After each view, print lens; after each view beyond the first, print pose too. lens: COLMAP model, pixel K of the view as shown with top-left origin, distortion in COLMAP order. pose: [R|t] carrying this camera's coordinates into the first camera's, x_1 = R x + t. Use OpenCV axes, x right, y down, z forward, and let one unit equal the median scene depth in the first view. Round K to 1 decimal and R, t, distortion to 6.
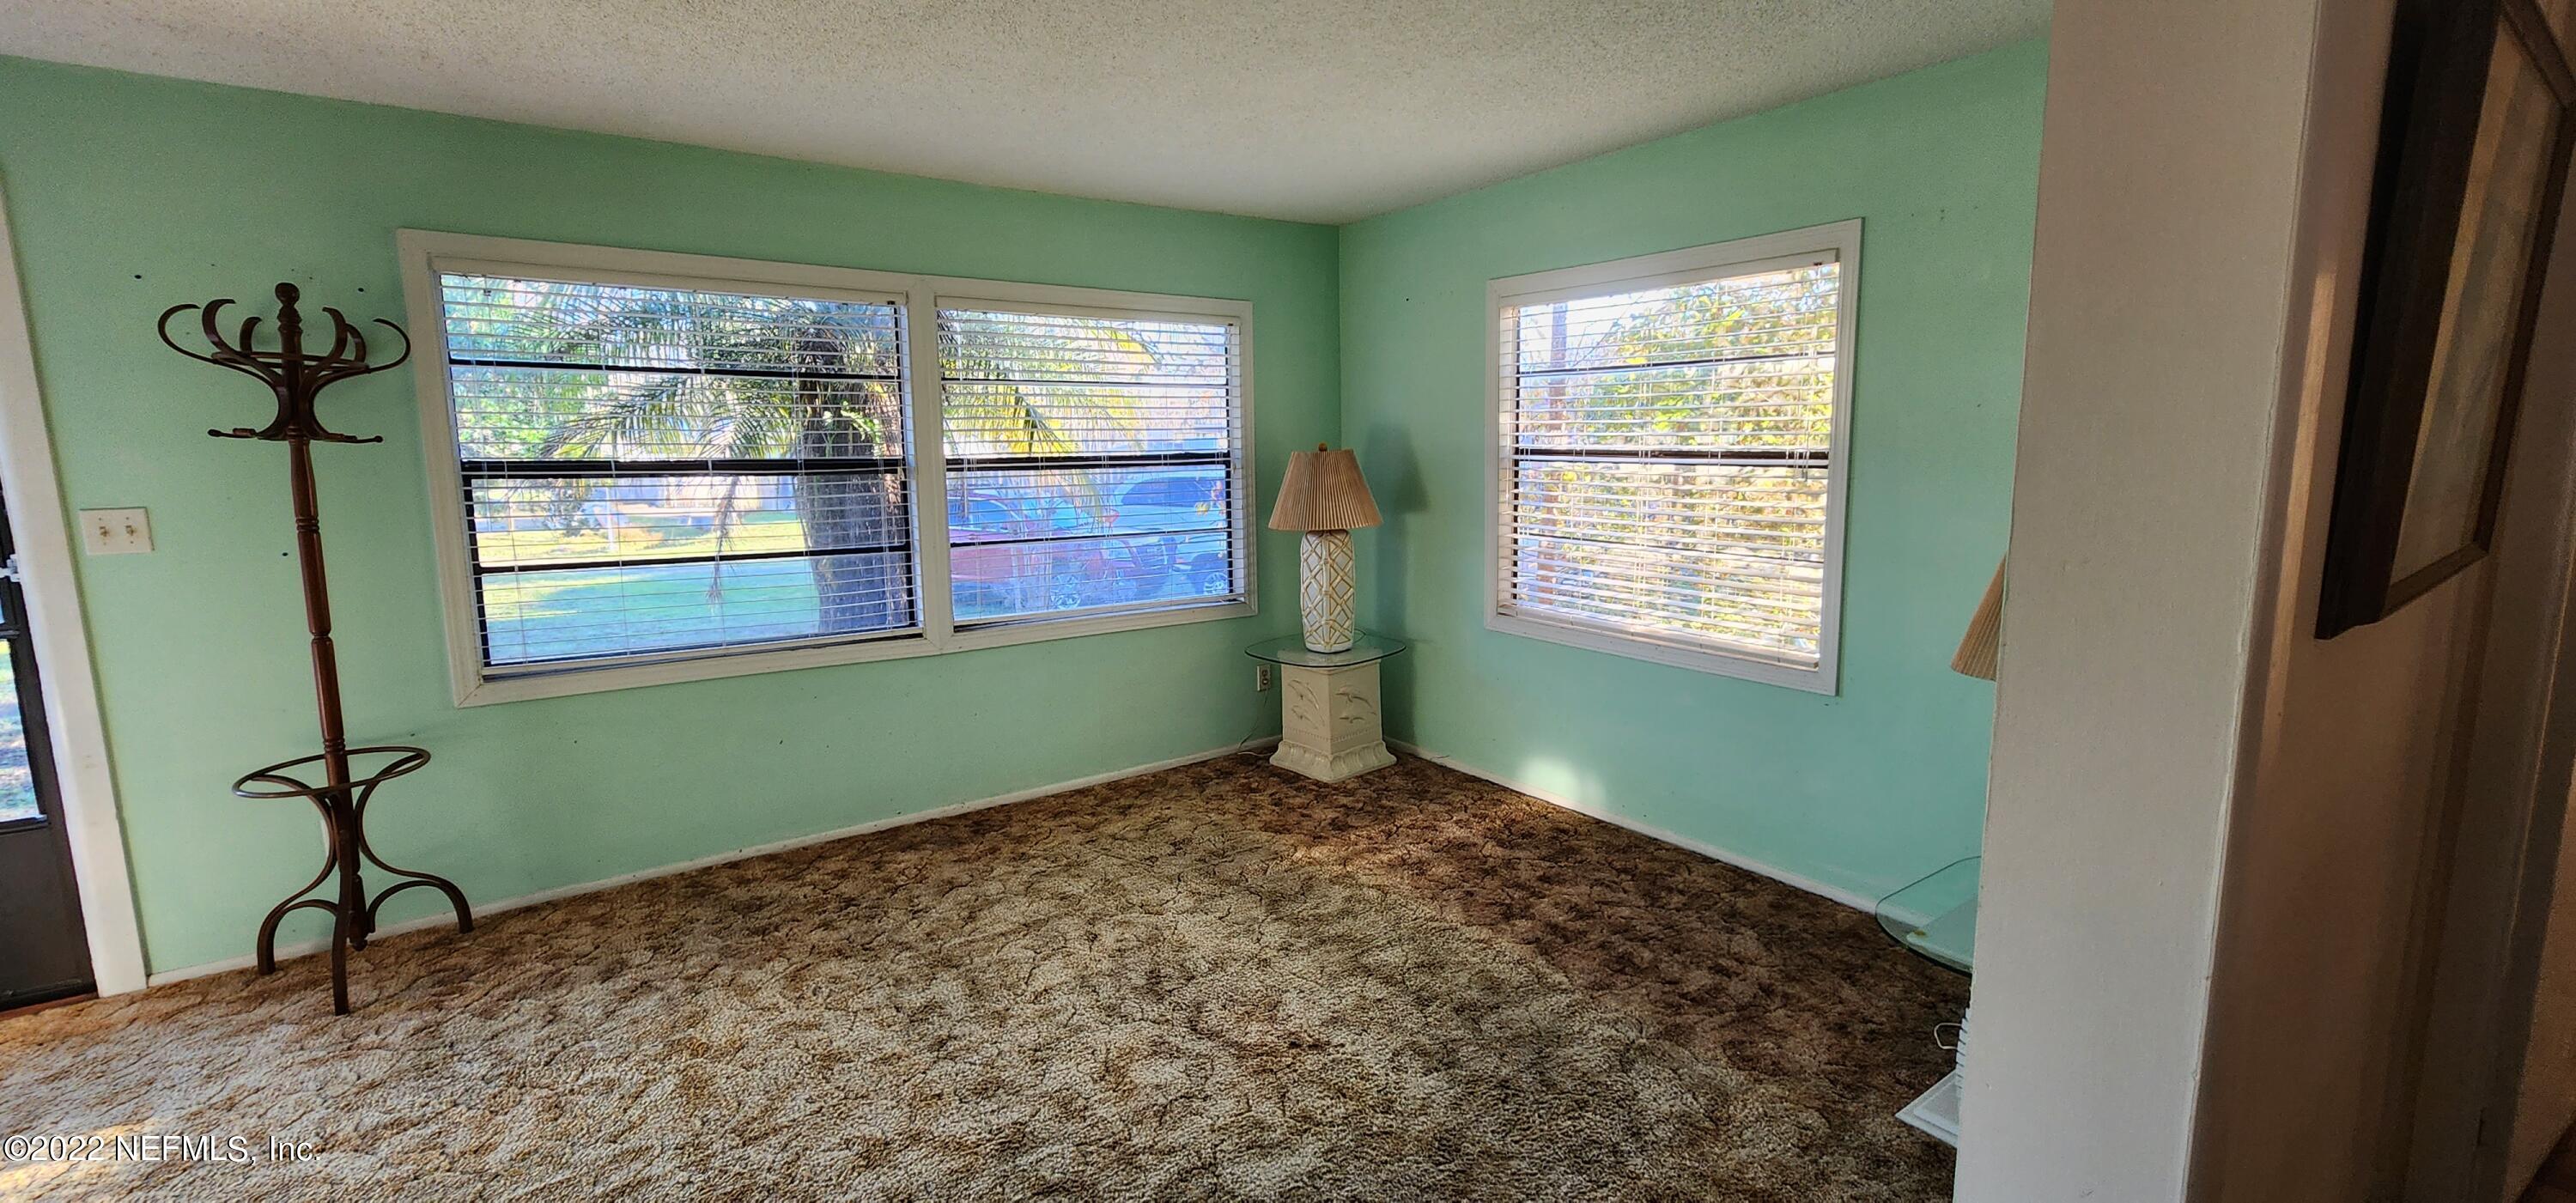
lens RADIAL K [[1058.1, 0, 1290.8], [0, 1058.1, 585.0], [0, 0, 1]] dist [0.001009, 0.001251]
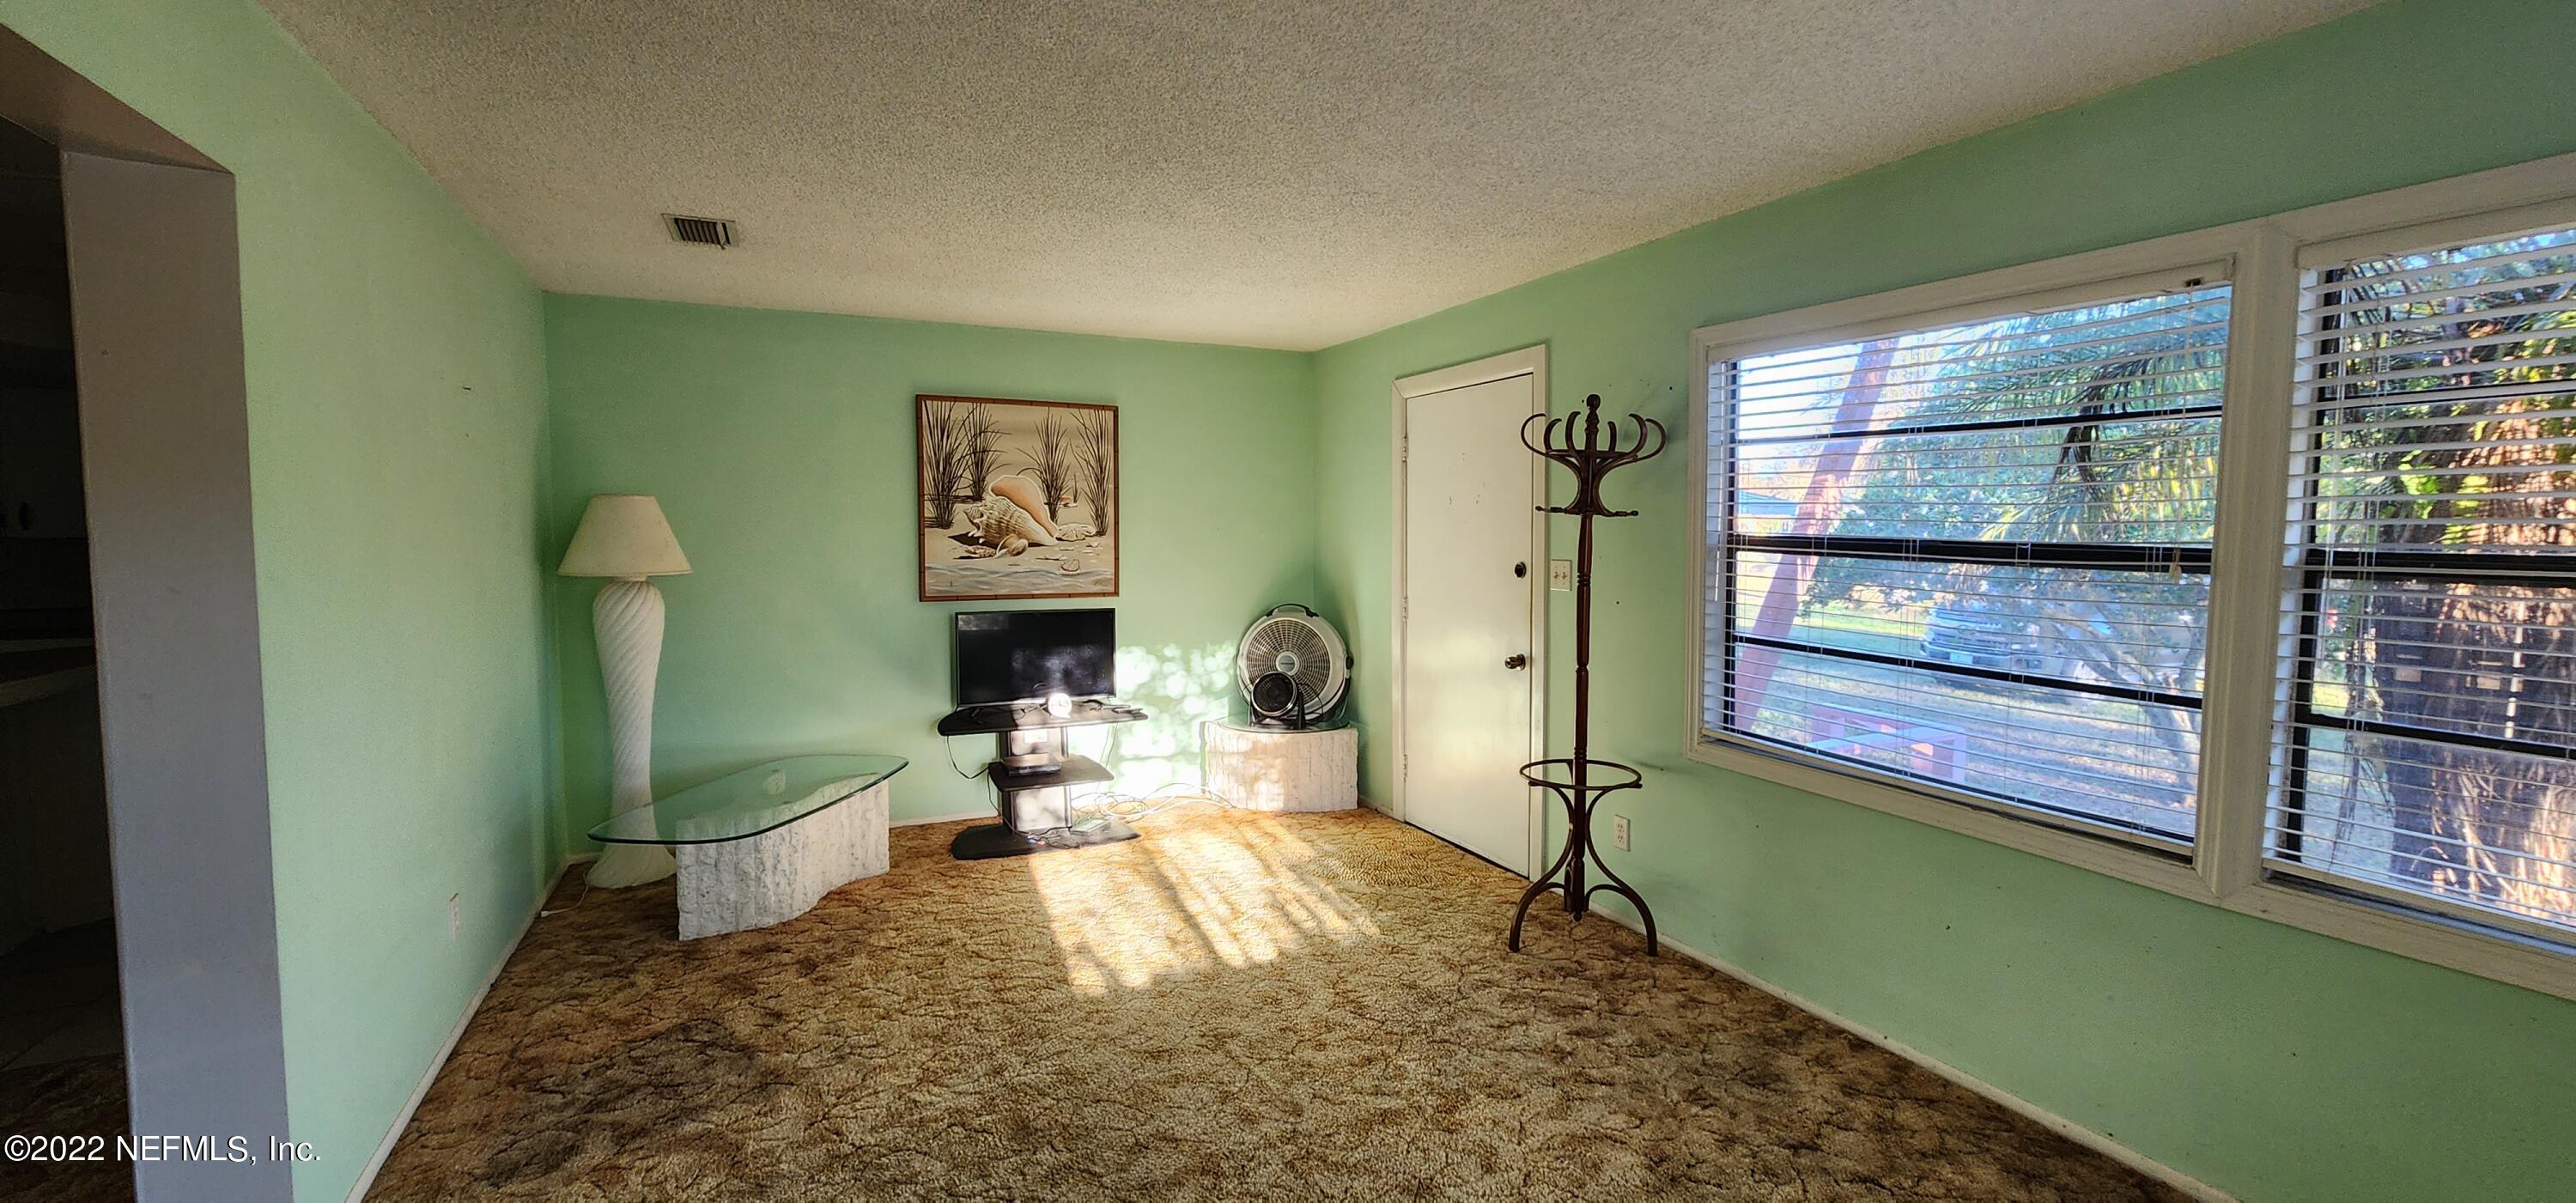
lens RADIAL K [[1058.1, 0, 1293.0], [0, 1058.1, 594.9], [0, 0, 1]] dist [0.001009, 0.001251]
pose [[-0.175558, 0.078887, -0.981303, 0.307935], [-0.129930, 0.986208, 0.102526, -0.097165], [0.975857, 0.145500, -0.162886, 0.673566]]
